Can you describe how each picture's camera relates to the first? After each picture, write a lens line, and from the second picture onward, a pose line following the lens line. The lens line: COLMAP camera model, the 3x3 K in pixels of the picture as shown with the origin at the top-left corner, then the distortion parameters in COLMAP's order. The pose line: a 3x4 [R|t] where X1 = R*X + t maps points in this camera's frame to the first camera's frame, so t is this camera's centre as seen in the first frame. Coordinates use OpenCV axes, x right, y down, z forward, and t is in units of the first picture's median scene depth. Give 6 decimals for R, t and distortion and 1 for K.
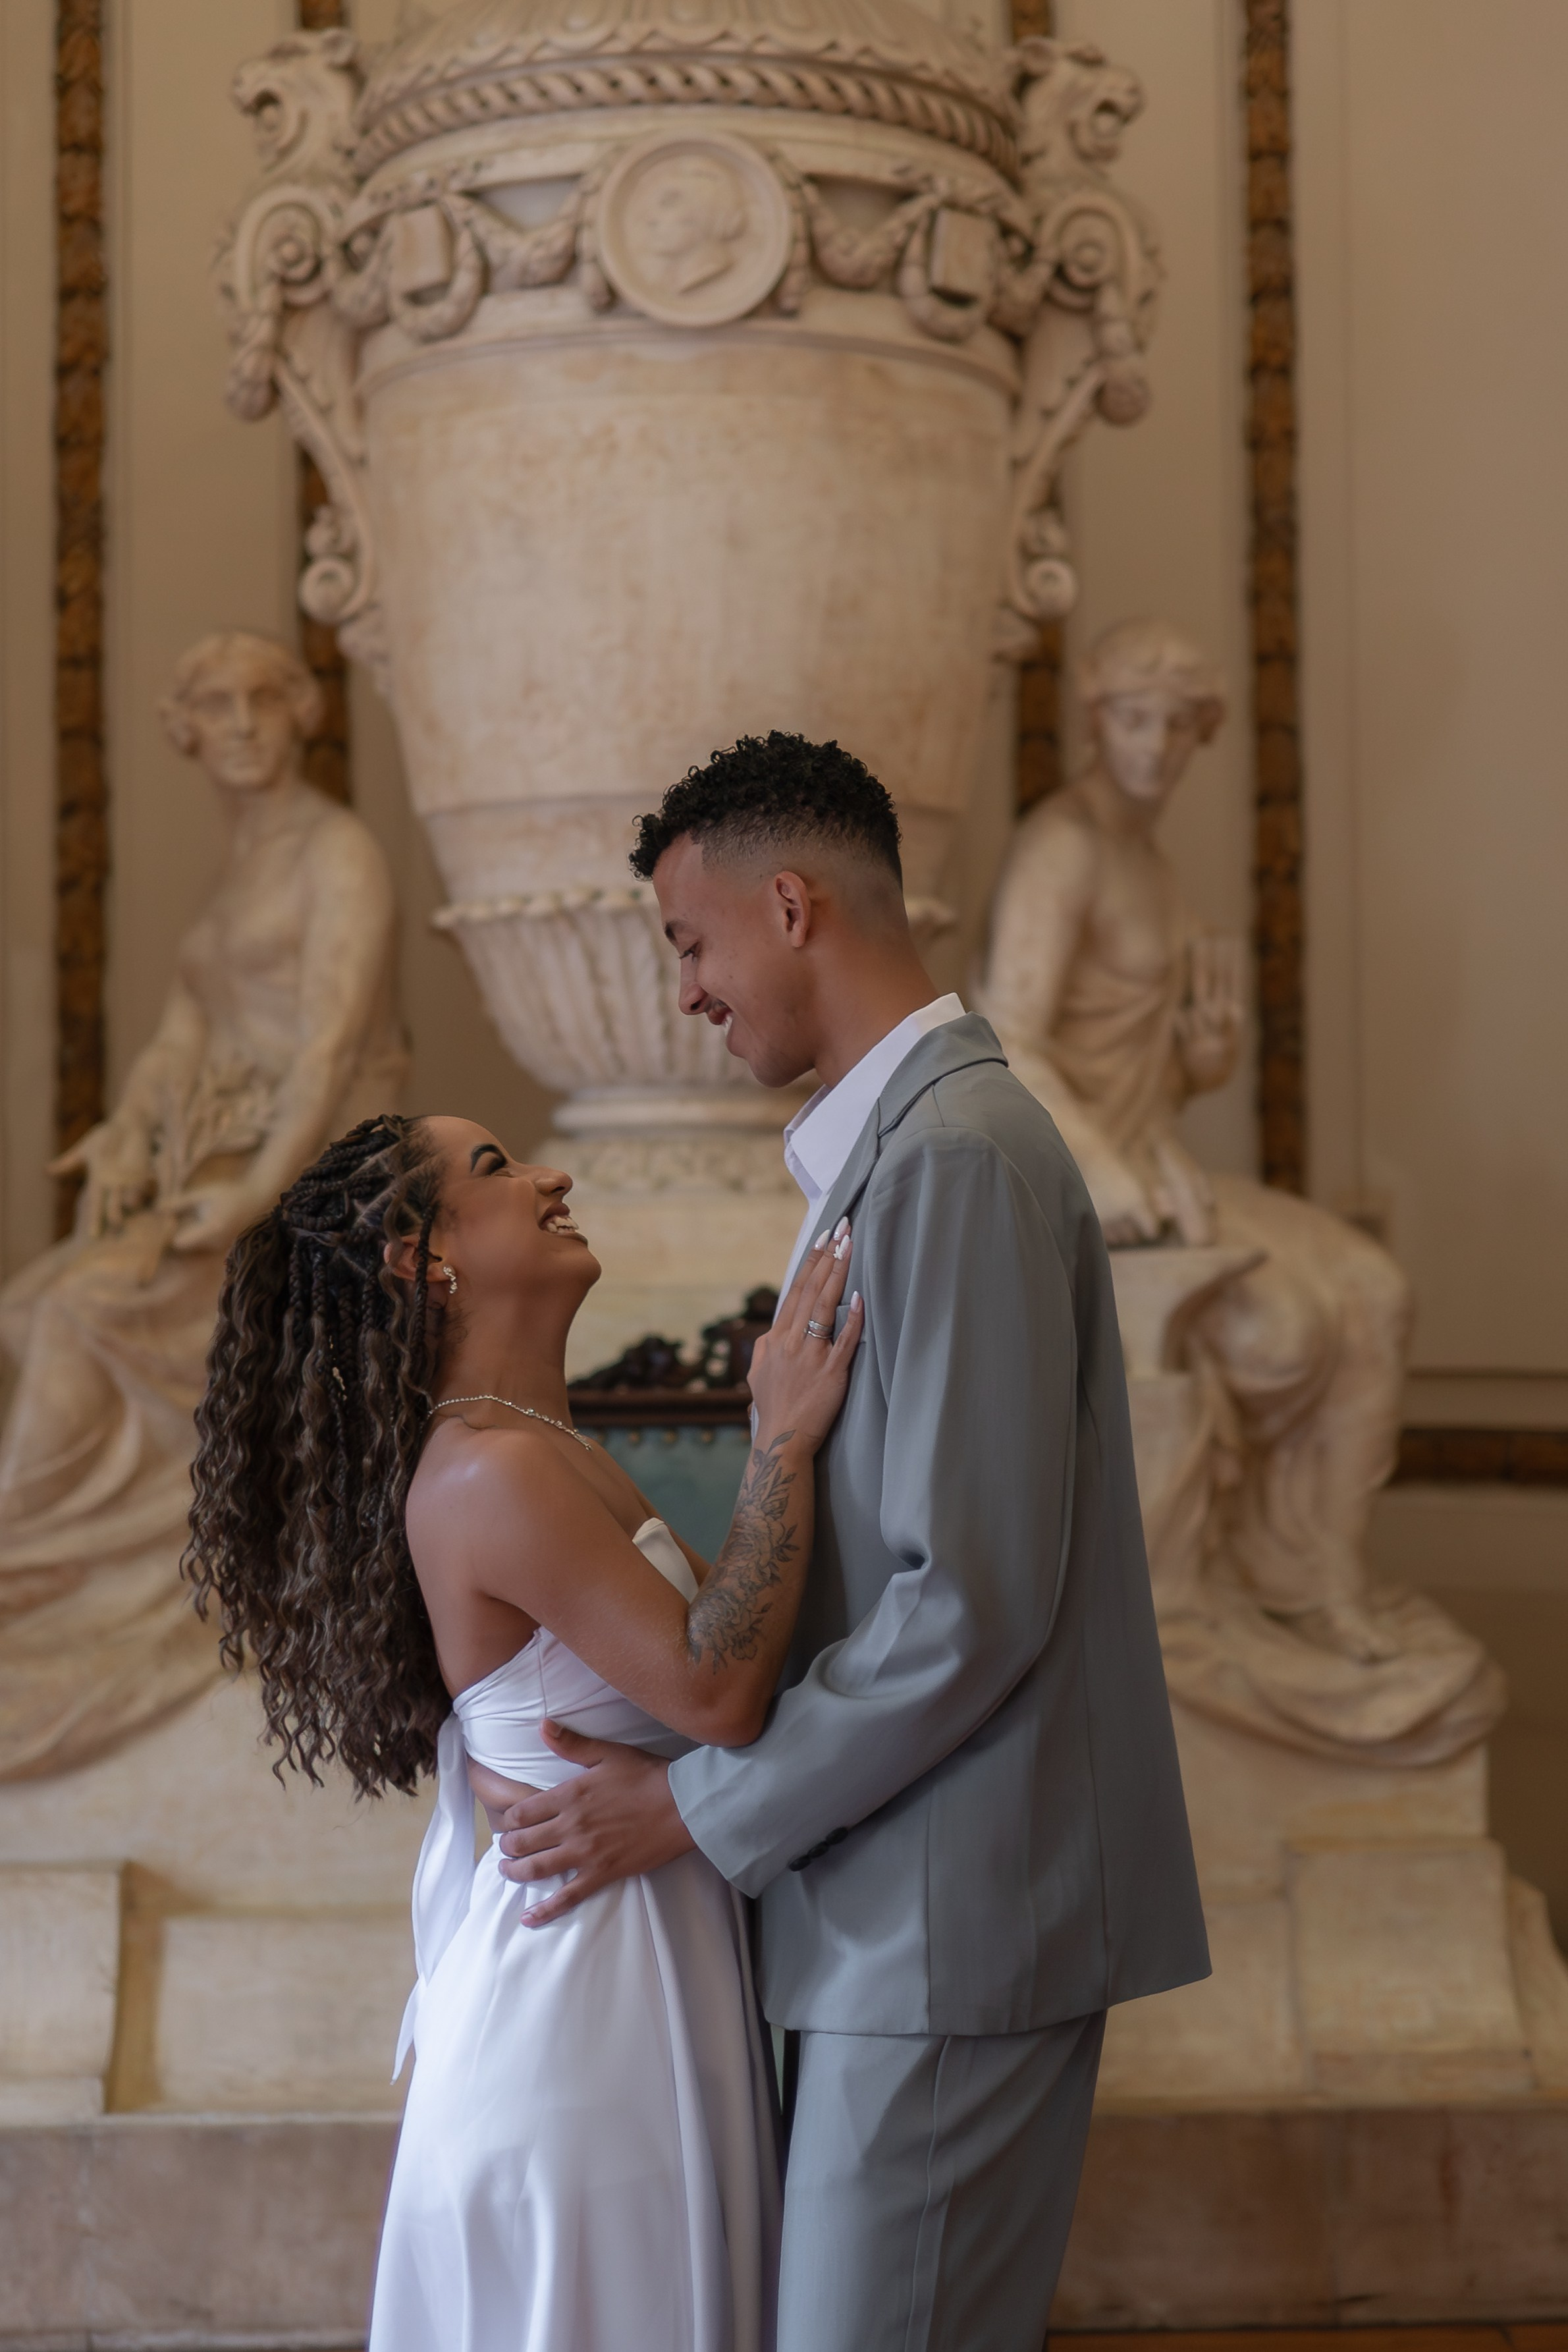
lens RADIAL K [[3782.8, 0, 798.4], [0, 3782.8, 1094.5], [0, 0, 1]] dist [-0.030080, 0.087709]
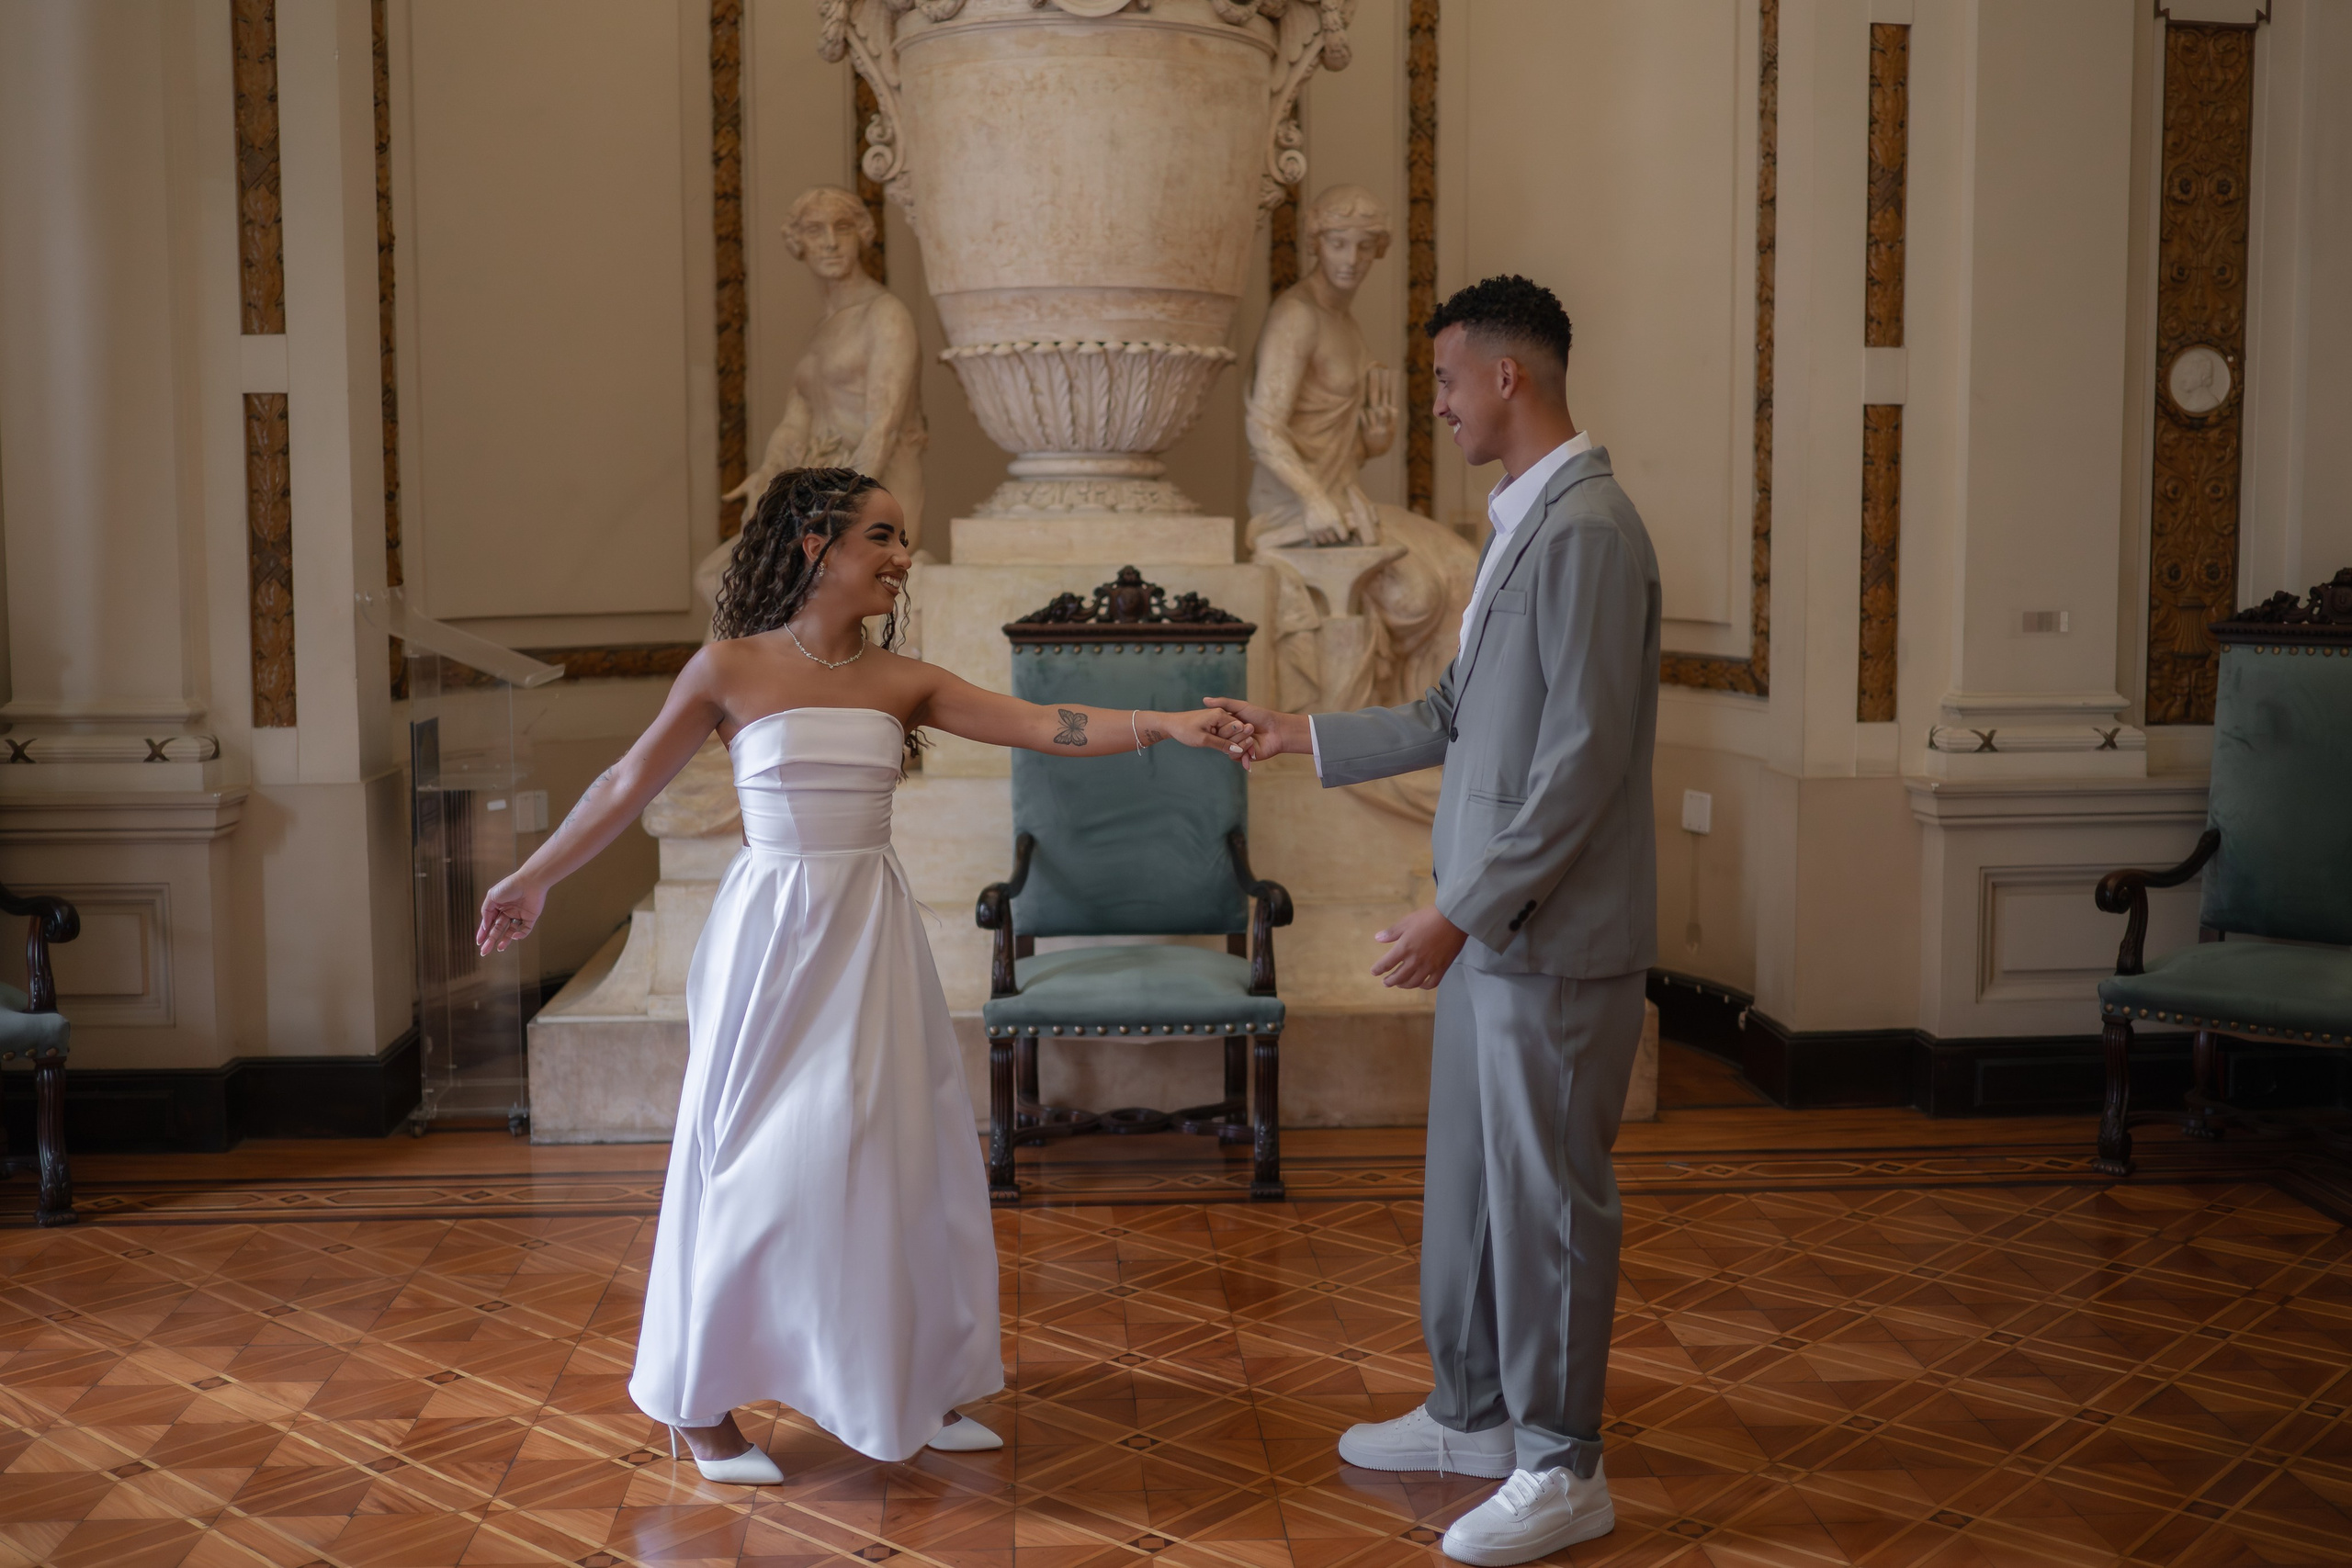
lens RADIAL K [[2381.7, 0, 1196.9], [0, 2381.7, 726.7], [0, 0, 1]] dist [-0.032826, 0.034723]
pose [[0.999586, 0.004703, 0.028376, -0.007992], [-0.008255, 0.991948, 0.126373, -0.016207], [-0.027553, -0.126555, 0.991577, -0.129020]]
